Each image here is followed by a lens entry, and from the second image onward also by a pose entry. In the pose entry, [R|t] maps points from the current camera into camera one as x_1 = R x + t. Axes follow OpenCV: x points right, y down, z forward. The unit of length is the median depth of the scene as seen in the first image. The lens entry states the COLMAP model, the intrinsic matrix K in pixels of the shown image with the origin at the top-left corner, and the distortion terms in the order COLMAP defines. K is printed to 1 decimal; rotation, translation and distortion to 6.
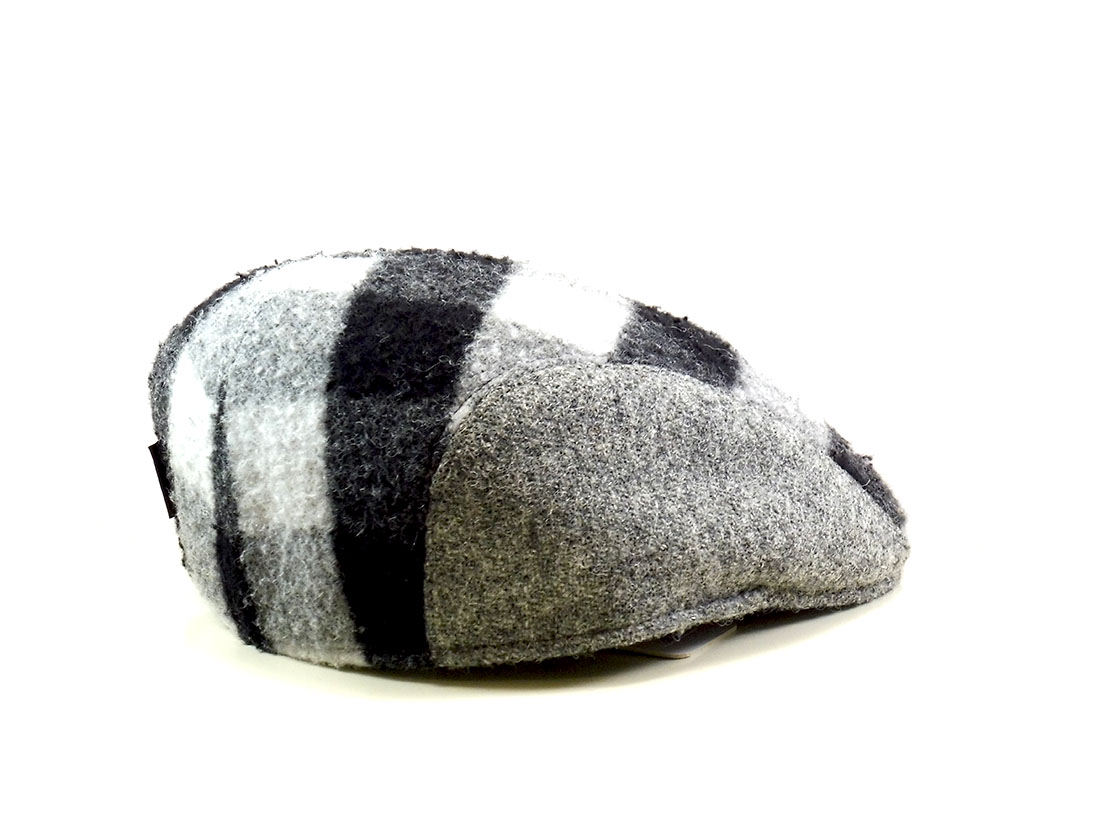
lens RADIAL K [[3592.8, 0, 549.2], [0, 3592.8, 411.5], [0, 0, 1]] dist [1.073441, 0.000000]
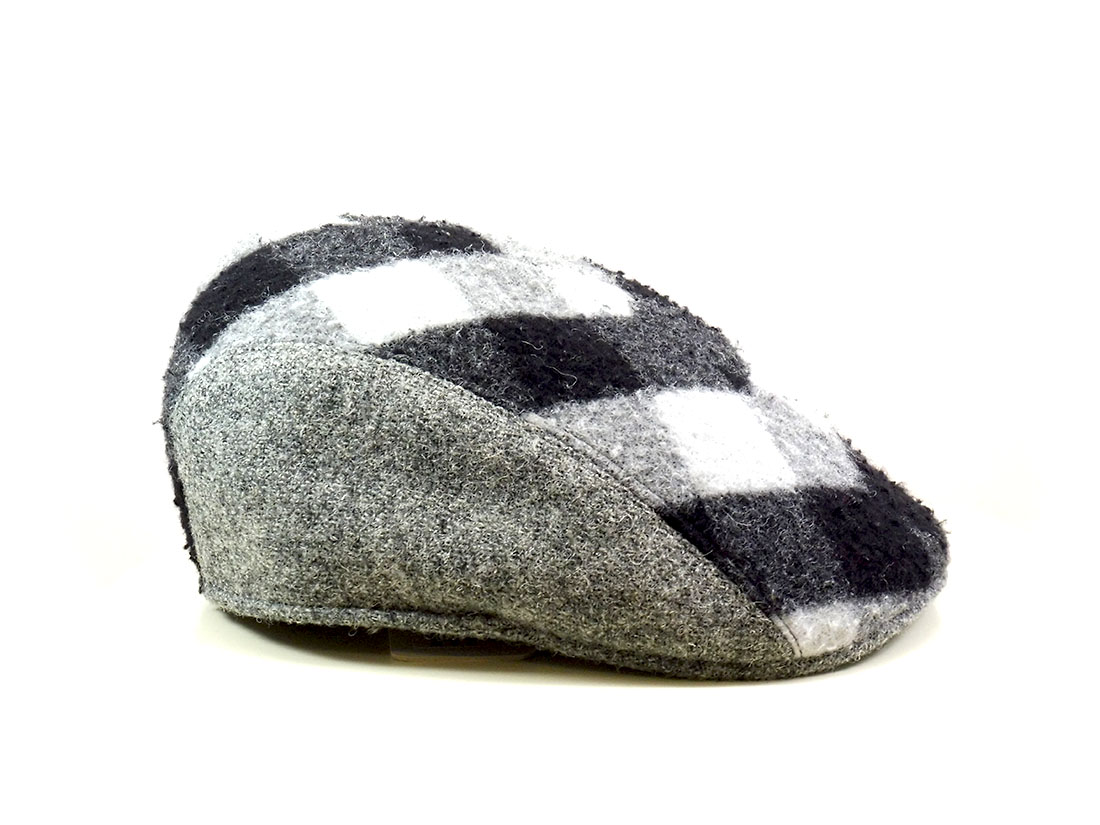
lens RADIAL K [[3592.8, 0, 549.5], [0, 3592.8, 408.0], [0, 0, 1]] dist [1.073441, 0.000000]
pose [[0.520614, 0.198715, -0.830345, 0.901800], [-0.180429, 0.976180, 0.120489, -0.131828], [0.834510, 0.087090, 0.544067, 0.498163]]
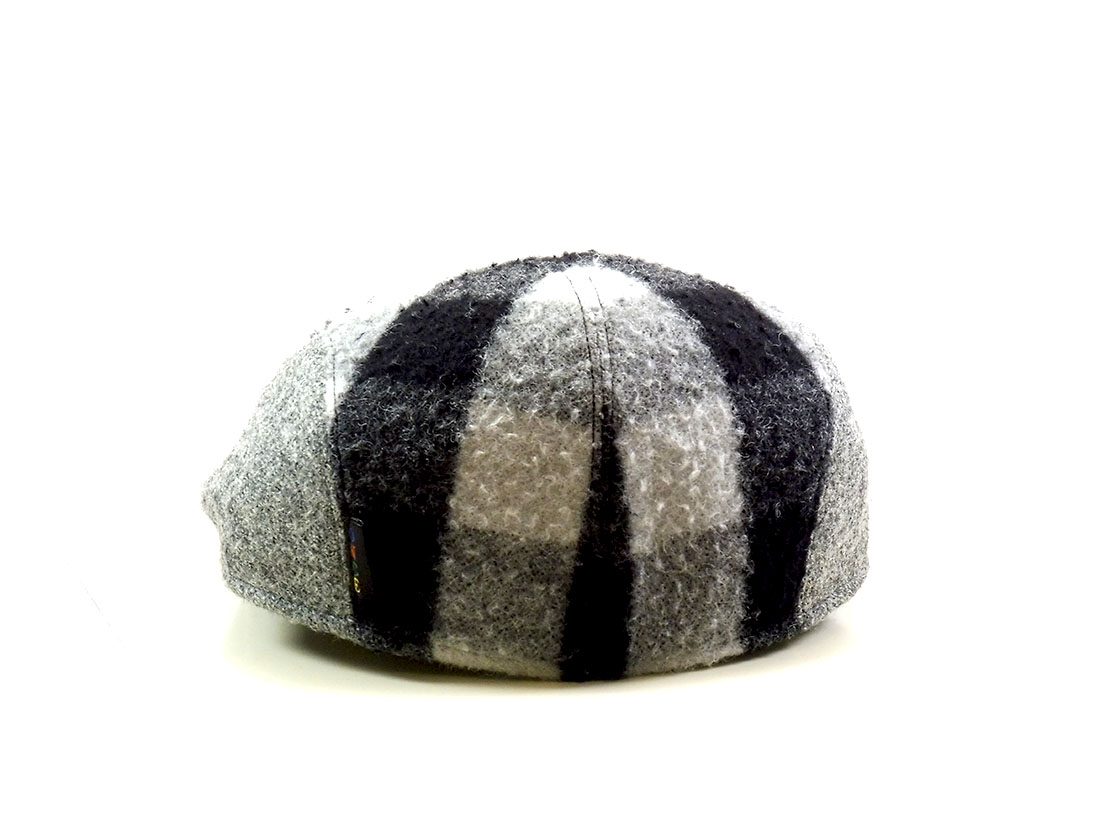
lens RADIAL K [[3592.8, 0, 545.0], [0, 3592.8, 413.7], [0, 0, 1]] dist [1.073441, 0.000000]
pose [[0.458398, -0.187949, 0.868646, -0.946452], [0.210228, 0.972576, 0.099496, -0.106893], [-0.863525, 0.137005, 0.485339, 0.558255]]
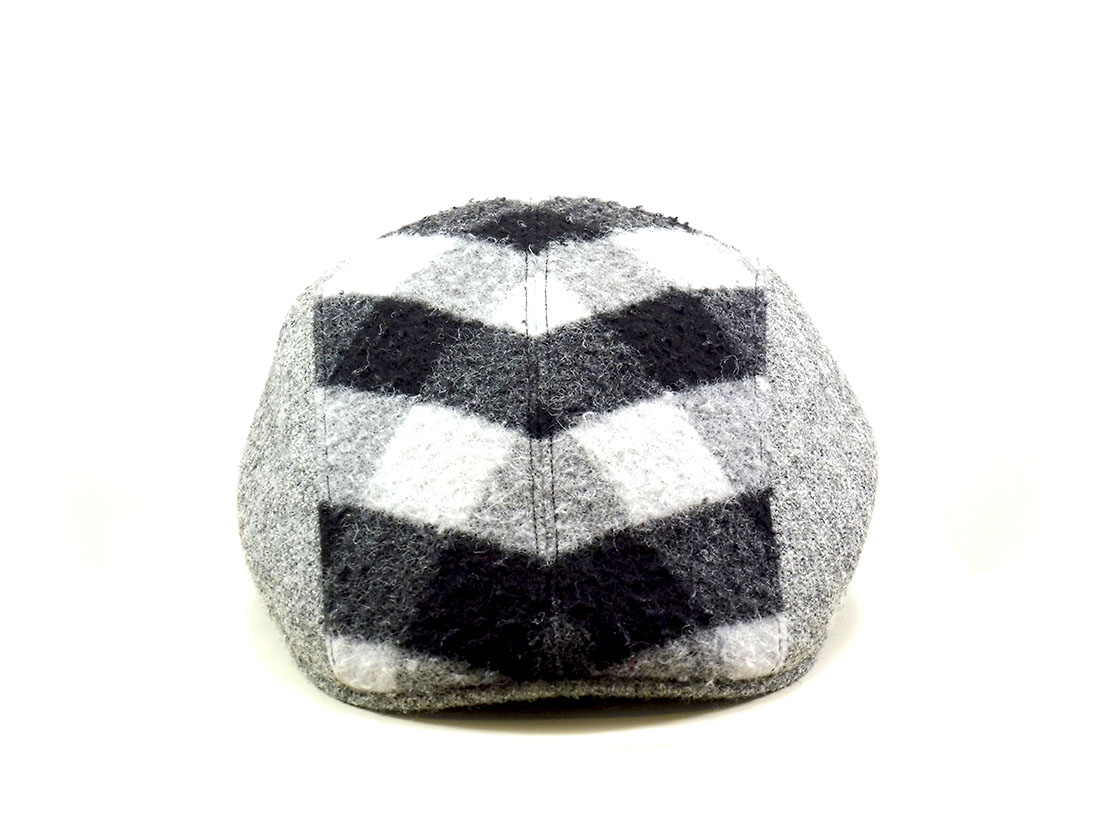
lens RADIAL K [[3592.8, 0, 541.4], [0, 3592.8, 420.4], [0, 0, 1]] dist [1.073441, 0.000000]
pose [[-0.608105, 0.209124, -0.765817, 0.828581], [-0.151883, 0.916210, 0.370797, -0.400939], [0.779192, 0.341798, -0.525389, 1.658970]]
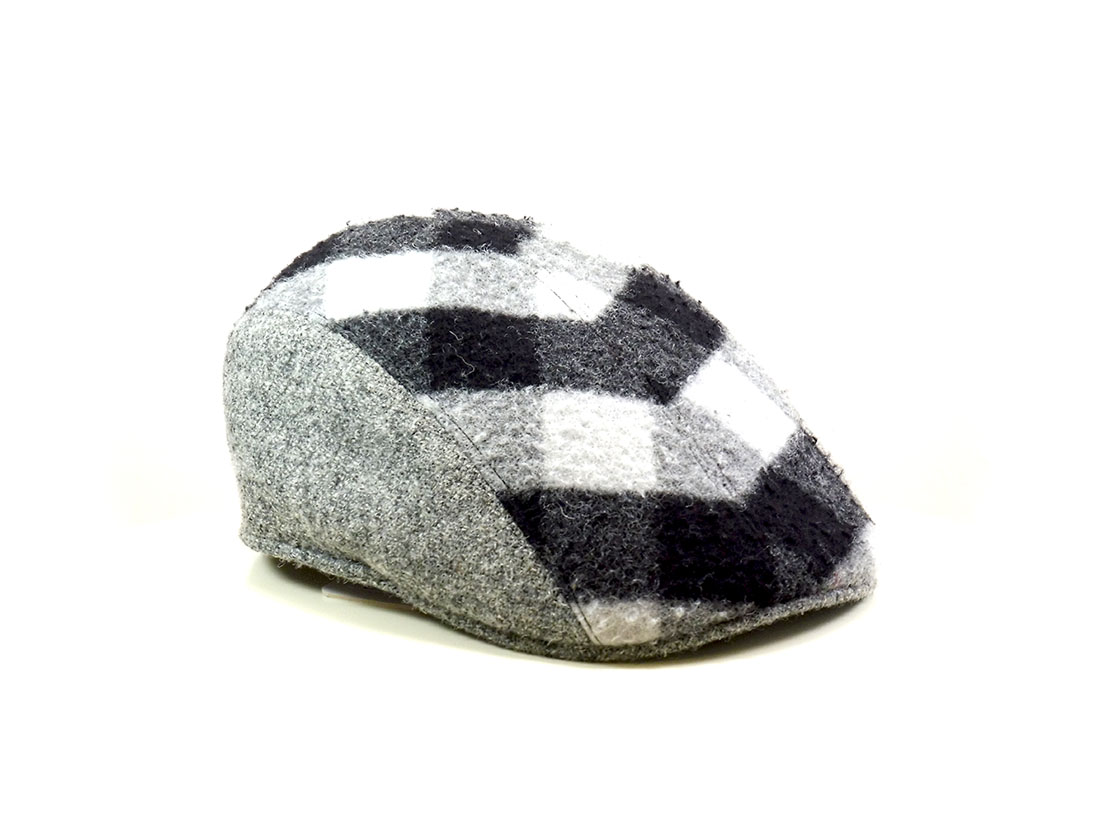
lens RADIAL K [[3162.7, 0, 550.1], [0, 3162.7, 403.6], [0, 0, 1]] dist [1.028247, 0.000000]
pose [[0.004562, 0.245220, -0.969457, 1.038405], [-0.203045, 0.949499, 0.239216, -0.254968], [0.979159, 0.195752, 0.054122, 1.033283]]
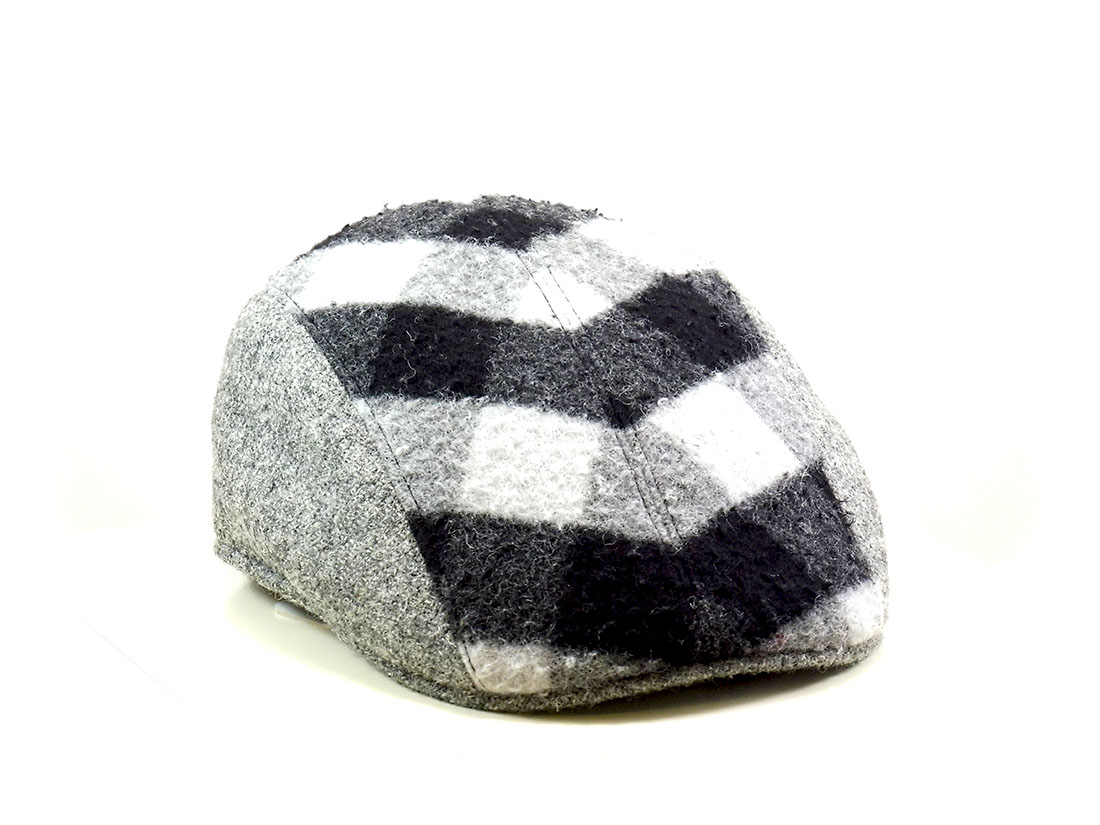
lens RADIAL K [[3592.8, 0, 547.4], [0, 3592.8, 414.5], [0, 0, 1]] dist [1.073441, 0.000000]
pose [[-0.289365, 0.239559, -0.926758, 1.004345], [-0.190291, 0.934457, 0.300964, -0.326194], [0.938114, 0.263443, -0.224813, 1.334054]]
